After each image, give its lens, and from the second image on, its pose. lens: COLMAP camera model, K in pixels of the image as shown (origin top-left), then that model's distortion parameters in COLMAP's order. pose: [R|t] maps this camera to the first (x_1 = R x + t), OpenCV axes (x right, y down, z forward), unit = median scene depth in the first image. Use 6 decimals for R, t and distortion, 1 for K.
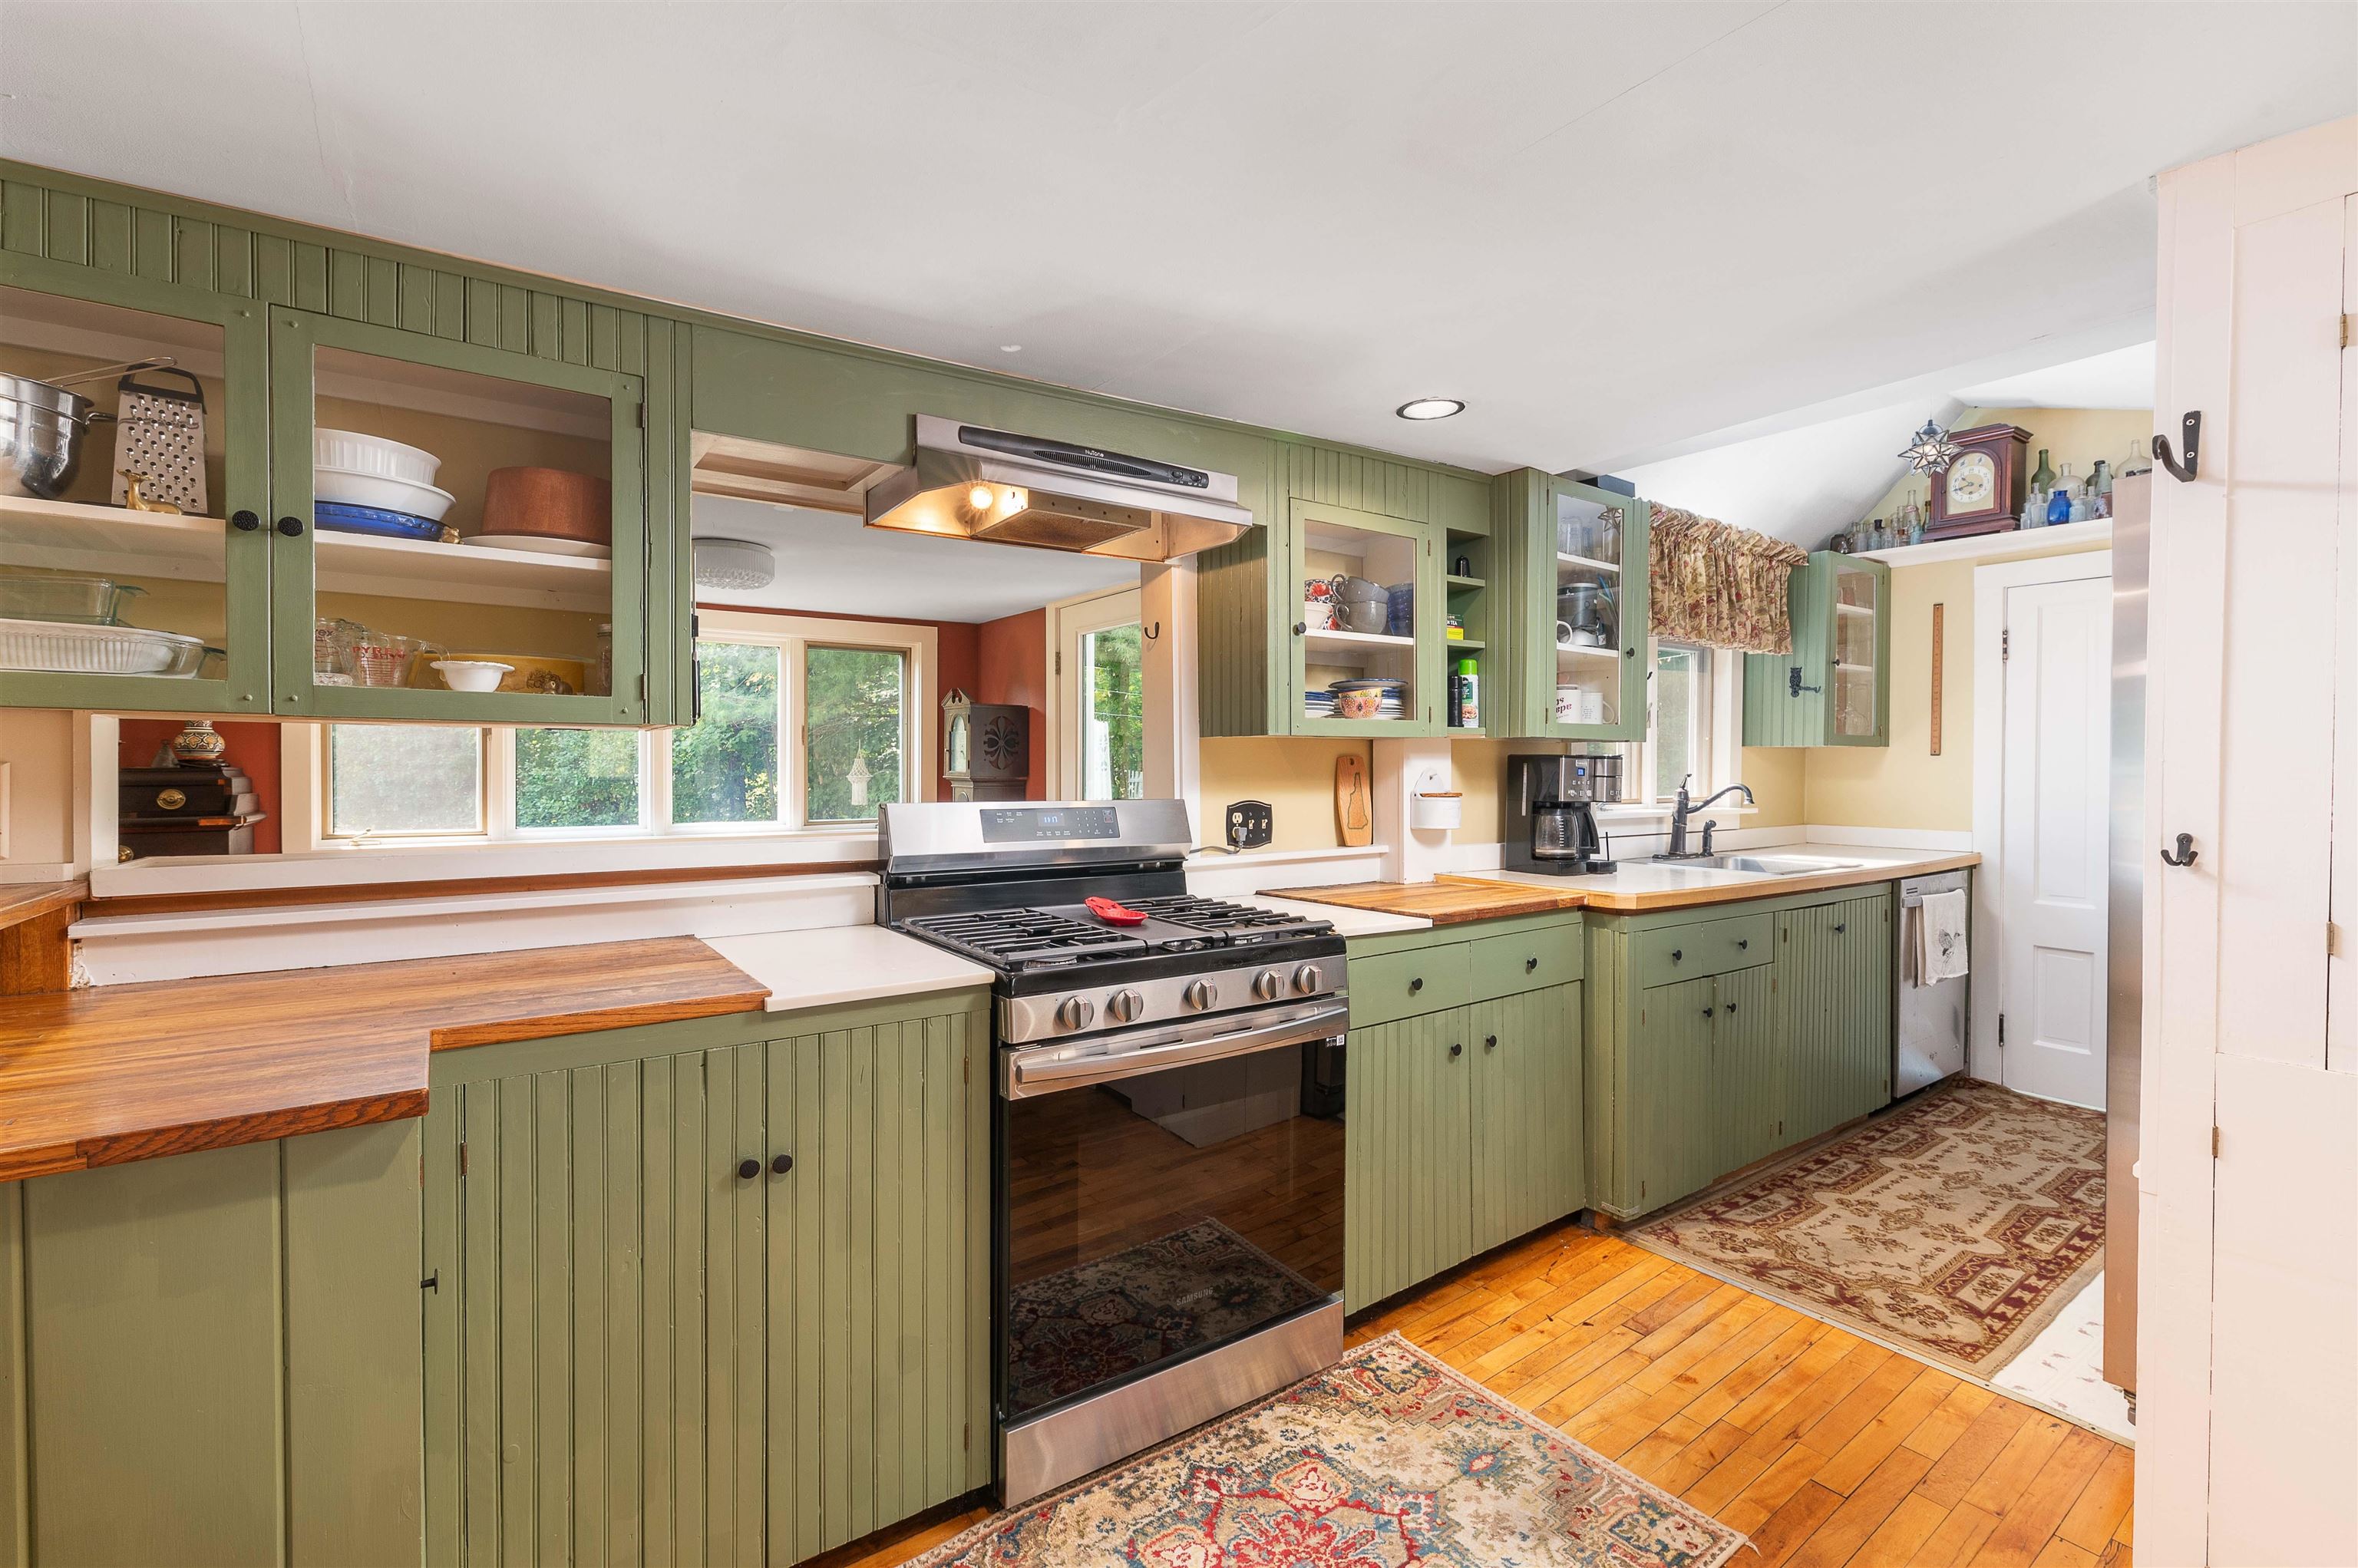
lens RADIAL K [[1016.2, 0, 1173.3], [0, 1016.2, 782.5], [0, 0, 1]] dist [-0.000145, 0.000209]
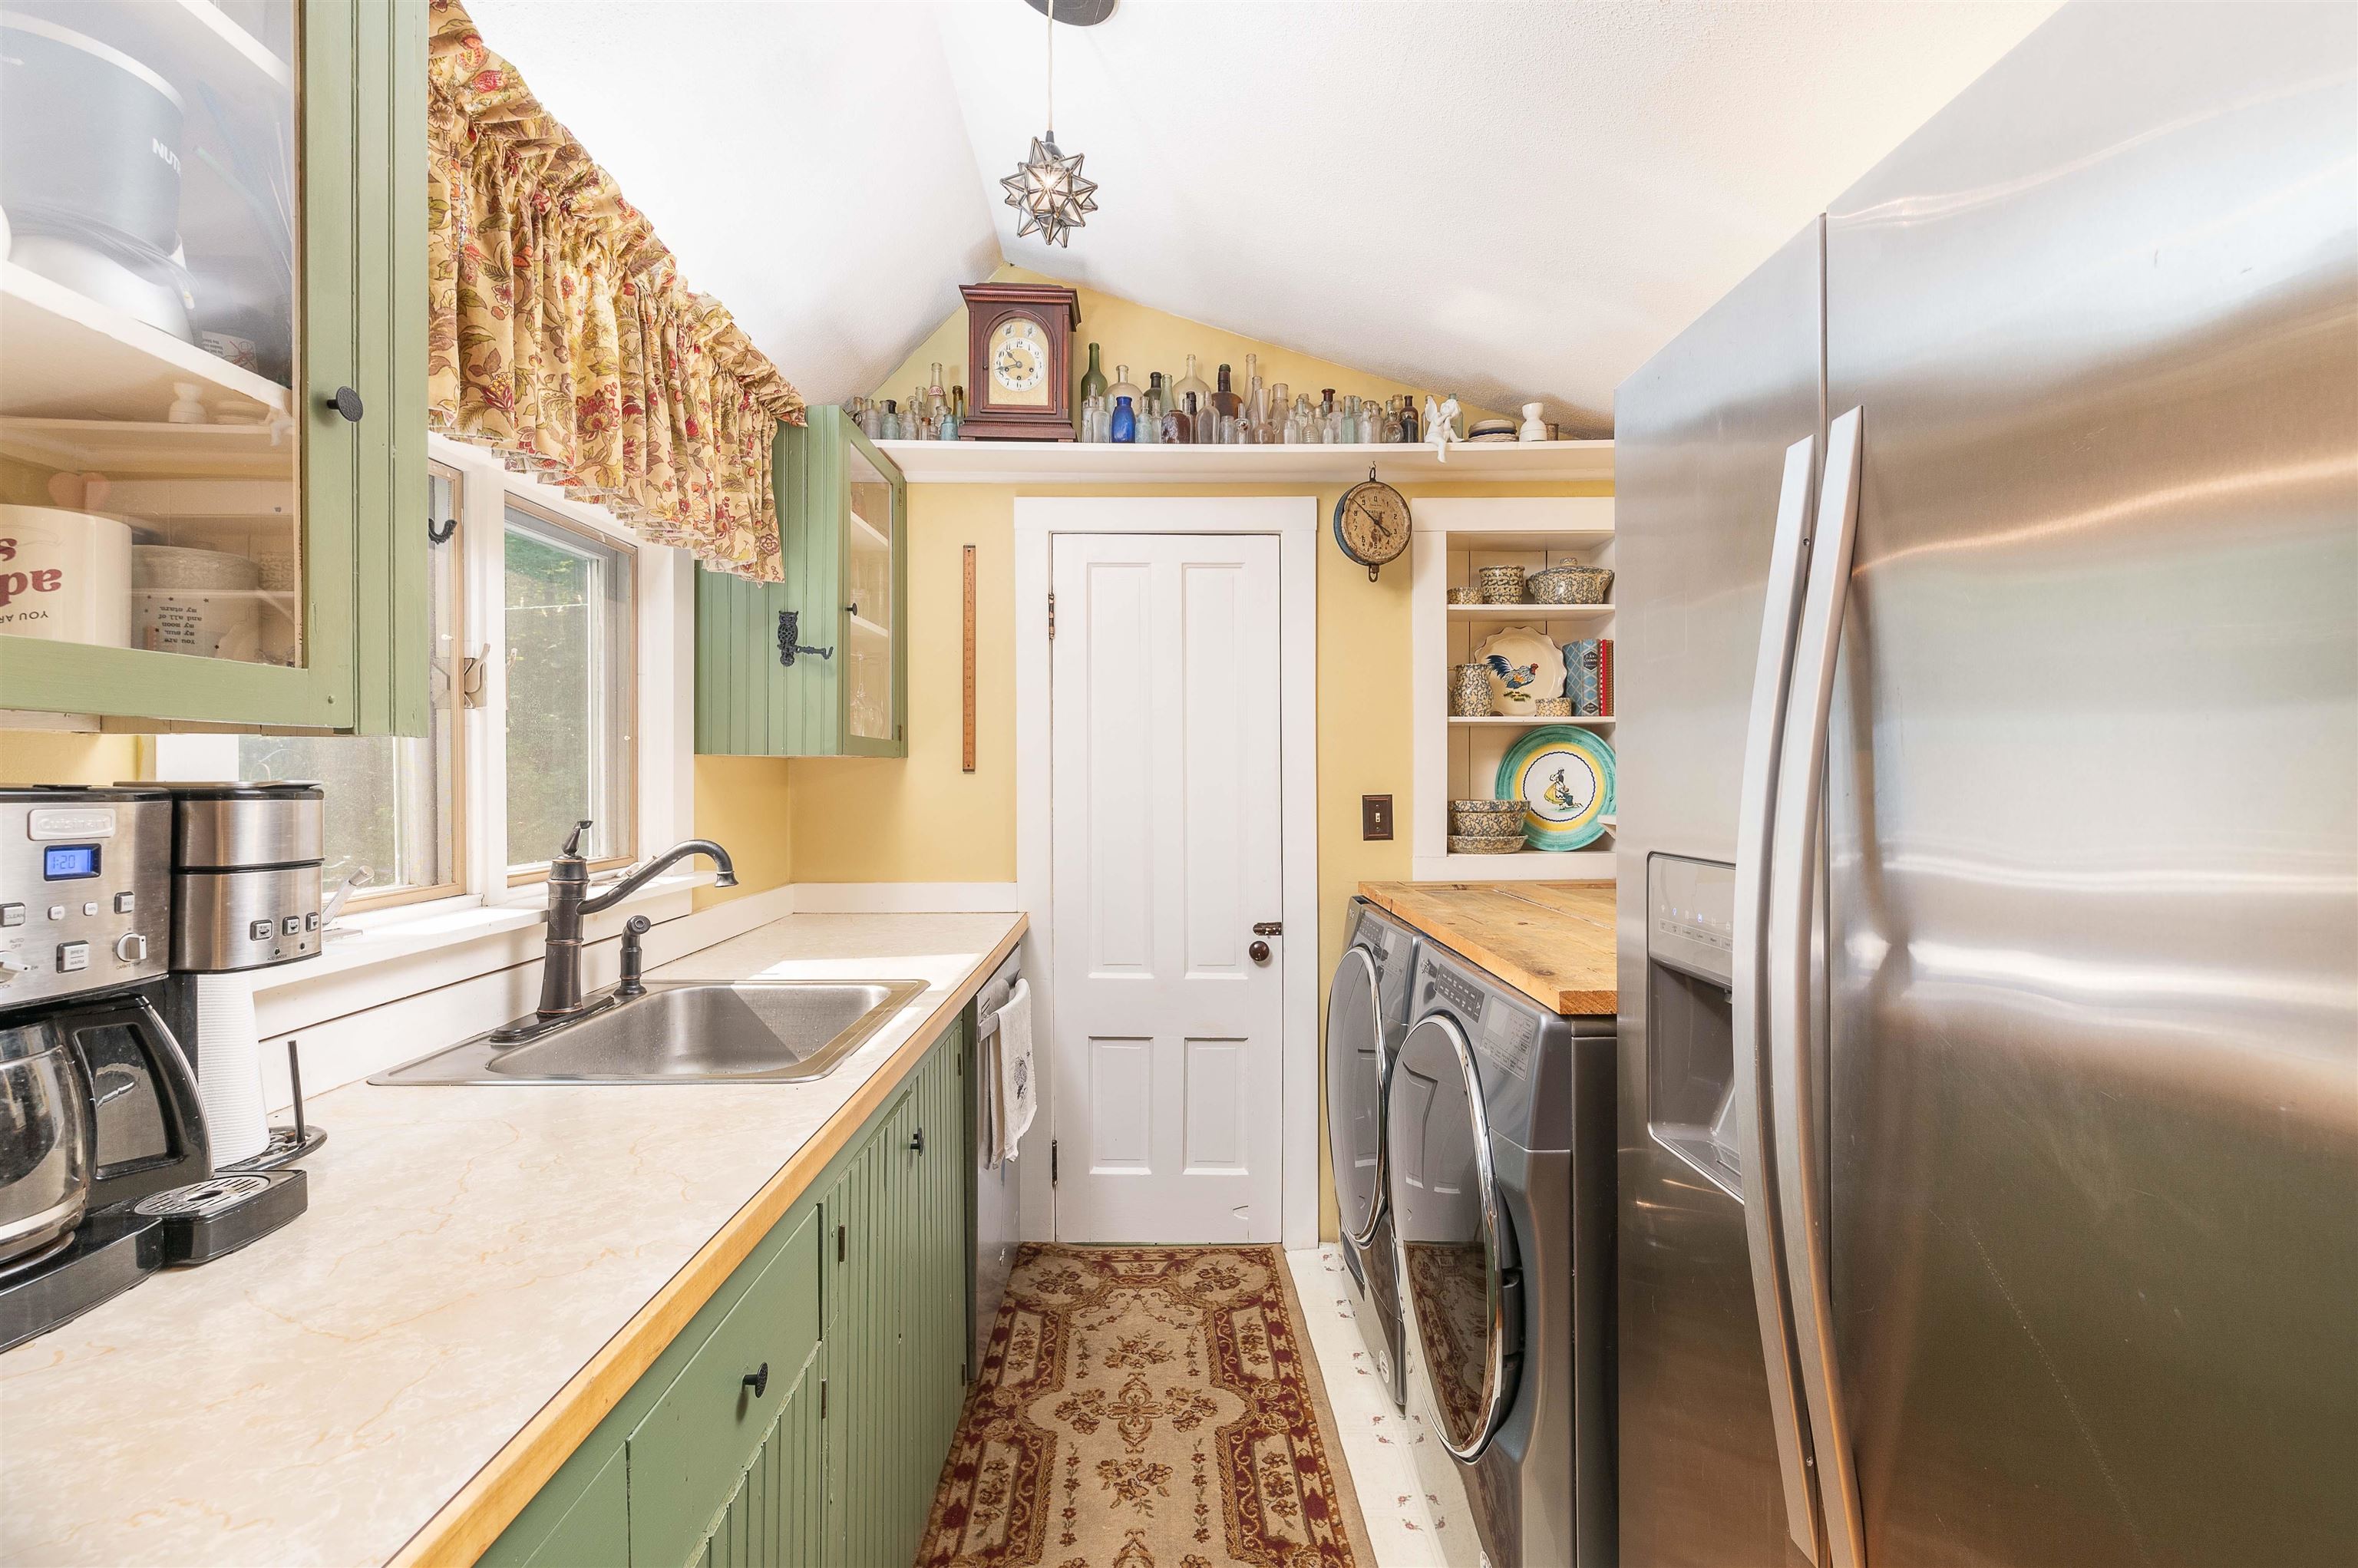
lens RADIAL K [[1016.2, 0, 1169.6], [0, 1016.2, 780.0], [0, 0, 1]] dist [-0.000145, 0.000209]
pose [[0.559630, -0.008644, 0.828698, 0.297400], [0.016268, 0.999868, -0.000556, -0.020157], [-0.828583, 0.013792, 0.559696, 0.570044]]
